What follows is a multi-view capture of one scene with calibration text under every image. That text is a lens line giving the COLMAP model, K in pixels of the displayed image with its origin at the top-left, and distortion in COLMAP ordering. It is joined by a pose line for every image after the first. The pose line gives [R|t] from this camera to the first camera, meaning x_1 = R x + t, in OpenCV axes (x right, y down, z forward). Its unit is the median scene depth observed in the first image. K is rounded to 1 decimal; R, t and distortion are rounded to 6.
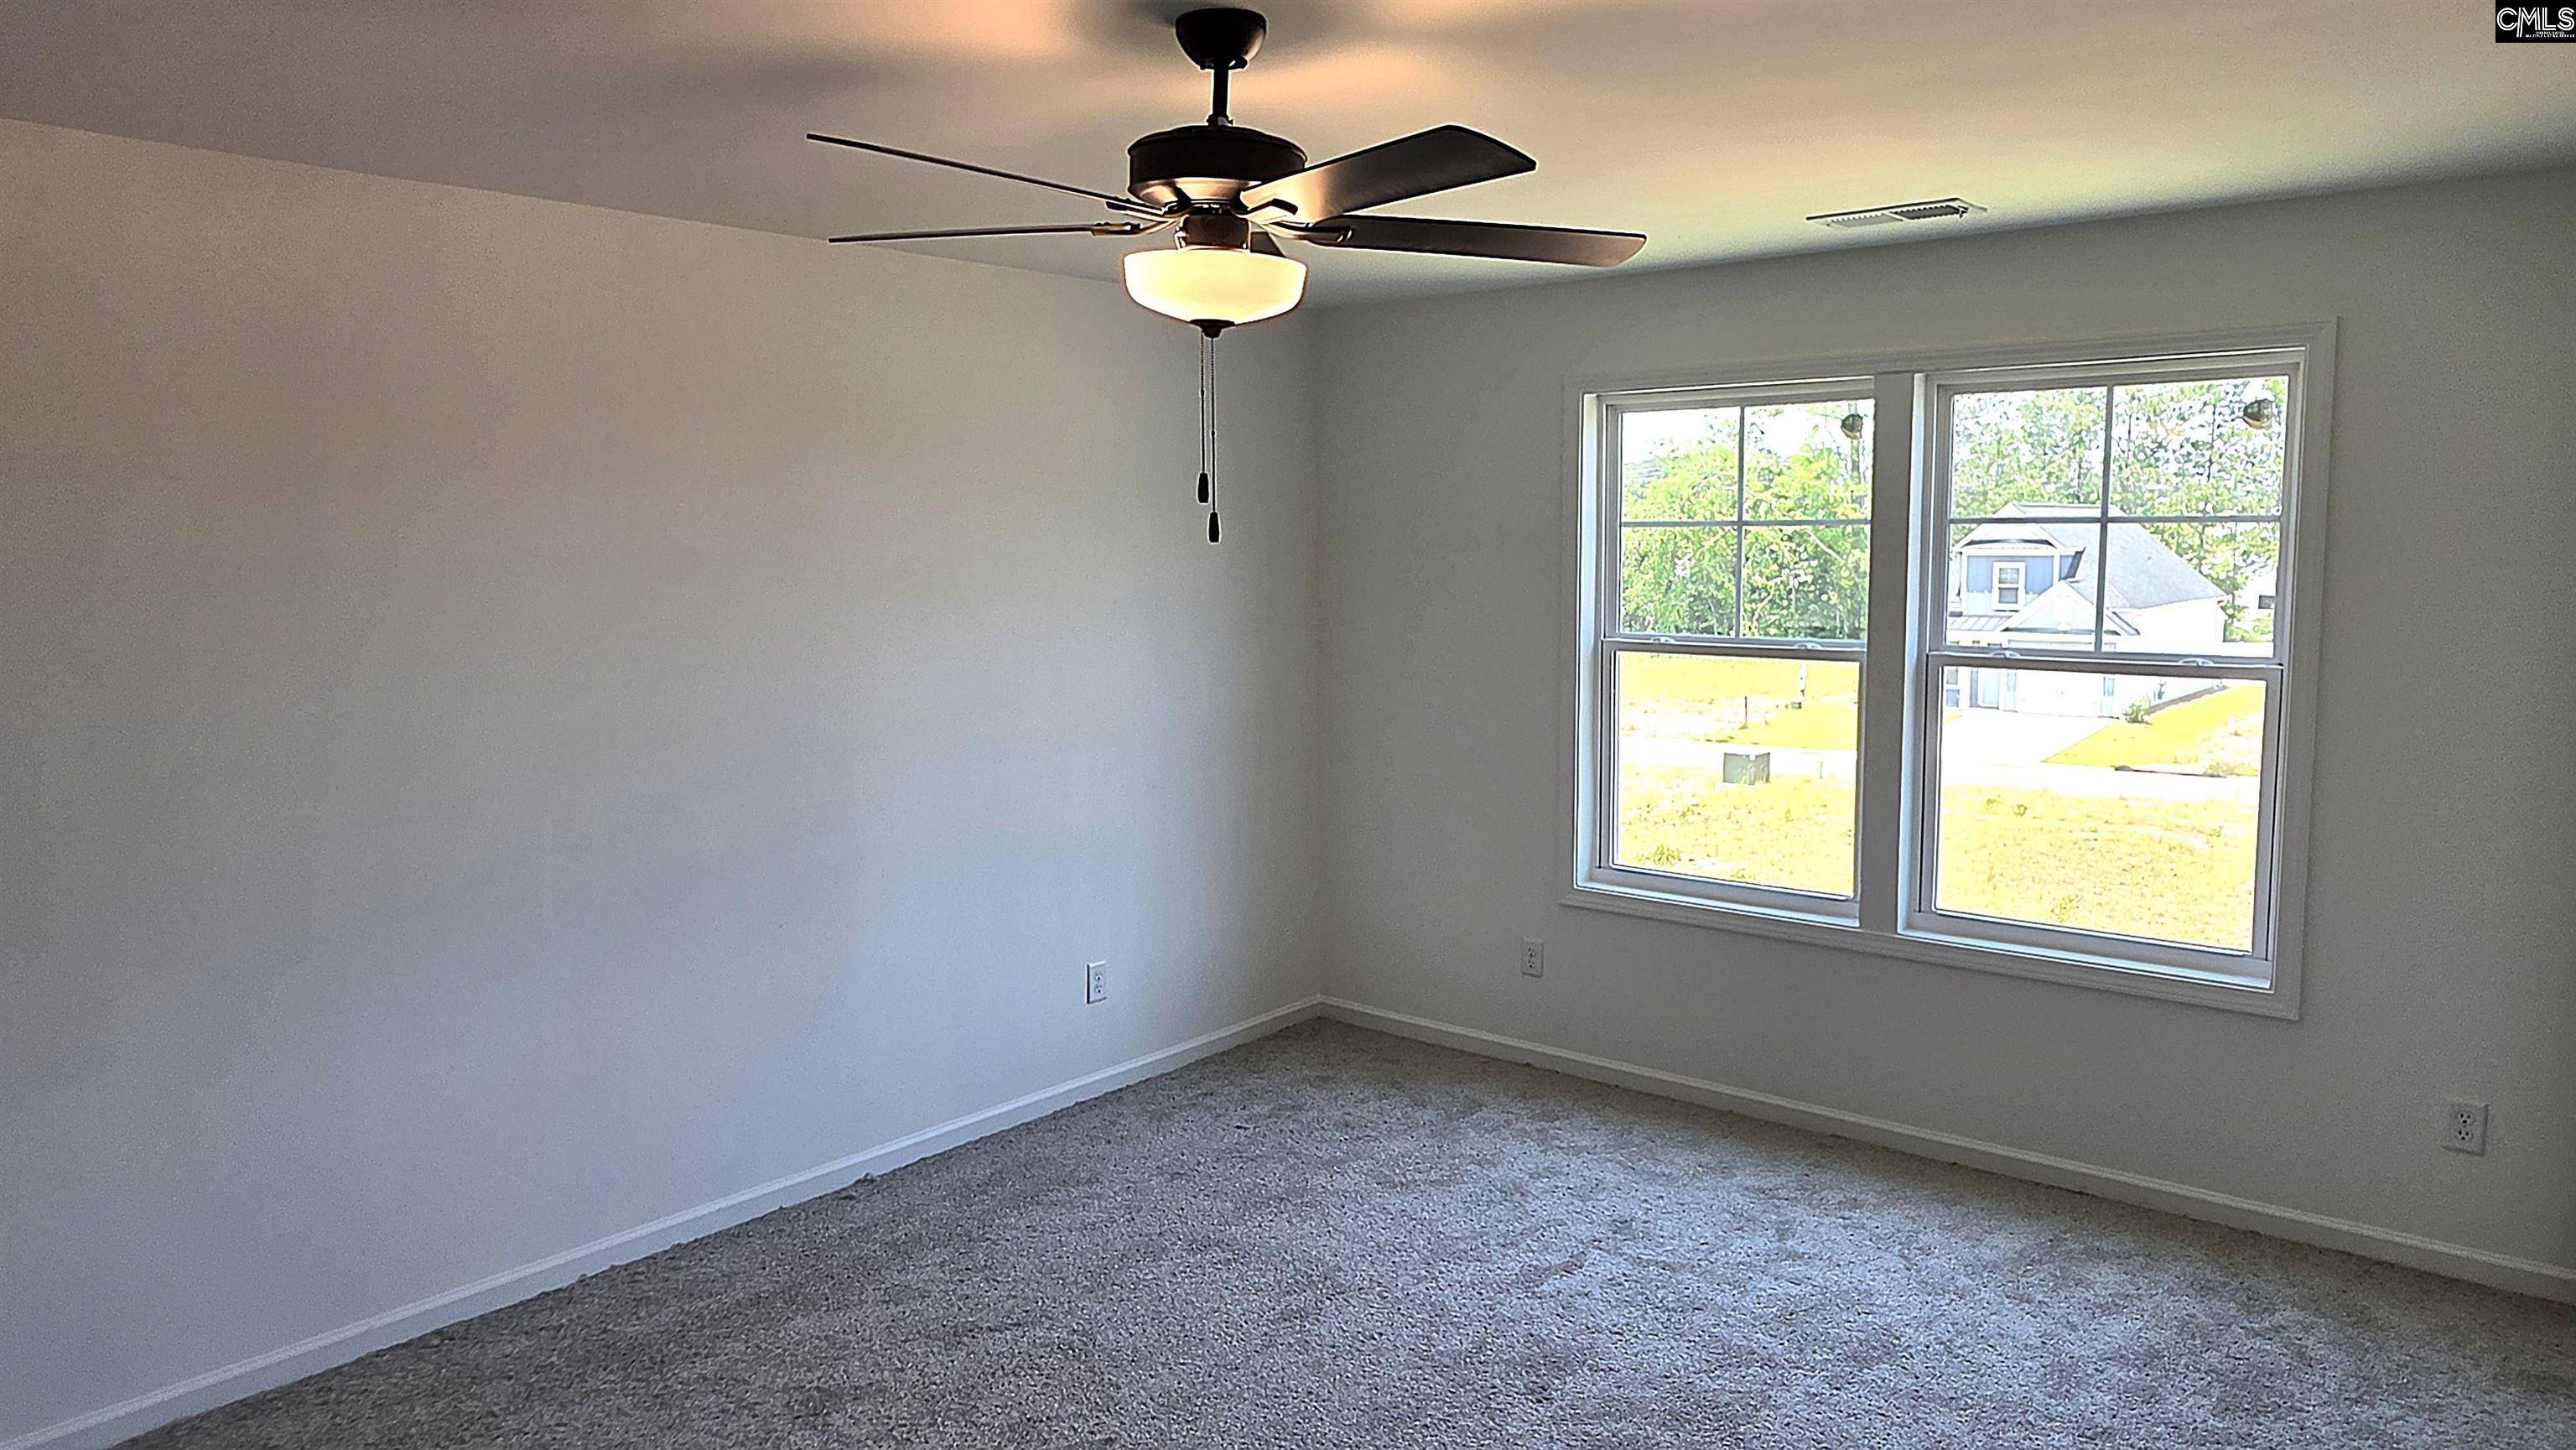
lens RADIAL K [[1691.3, 0, 1288.0], [0, 1691.3, 725.0], [0, 0, 1]] dist [-0.000075, -0.000659]
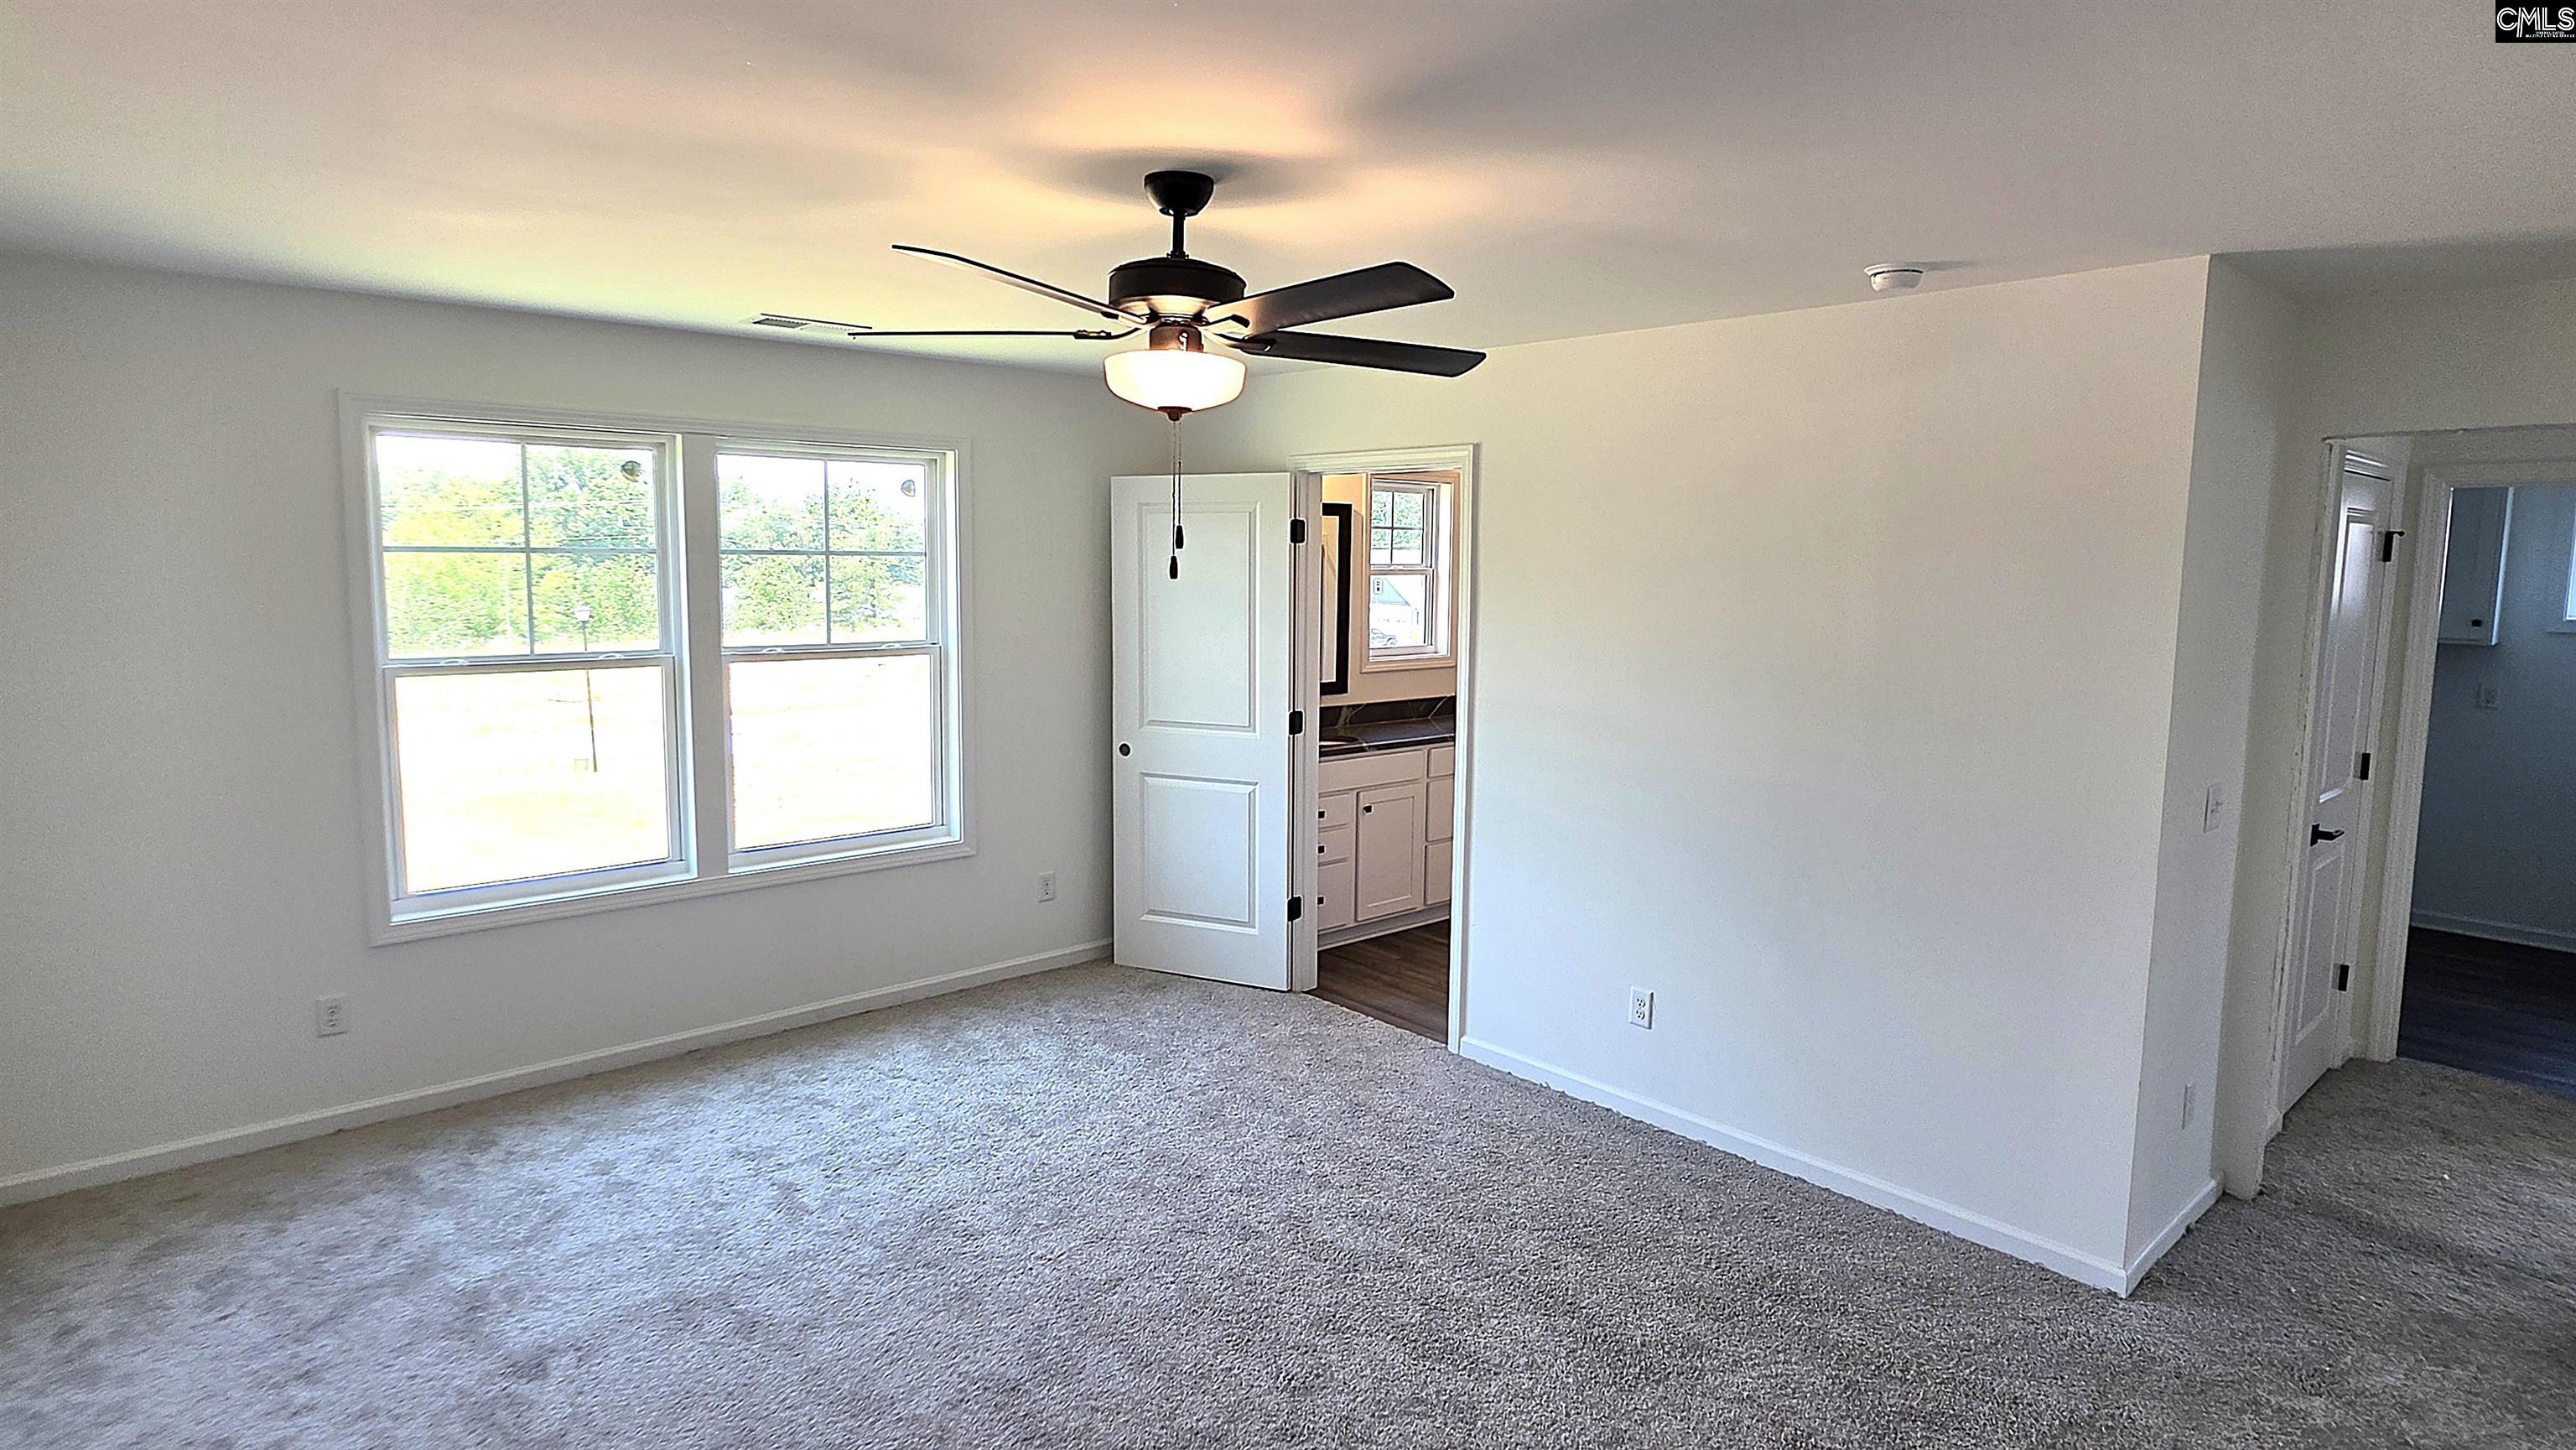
lens RADIAL K [[1362.8, 0, 1275.9], [0, 1362.8, 713.9], [0, 0, 1]] dist [-0.001541, -0.000131]
pose [[0.140738, -0.108364, 0.984099, -0.613640], [0.100446, 0.990426, 0.094695, -0.055661], [-0.984938, 0.085522, 0.150275, 0.446644]]
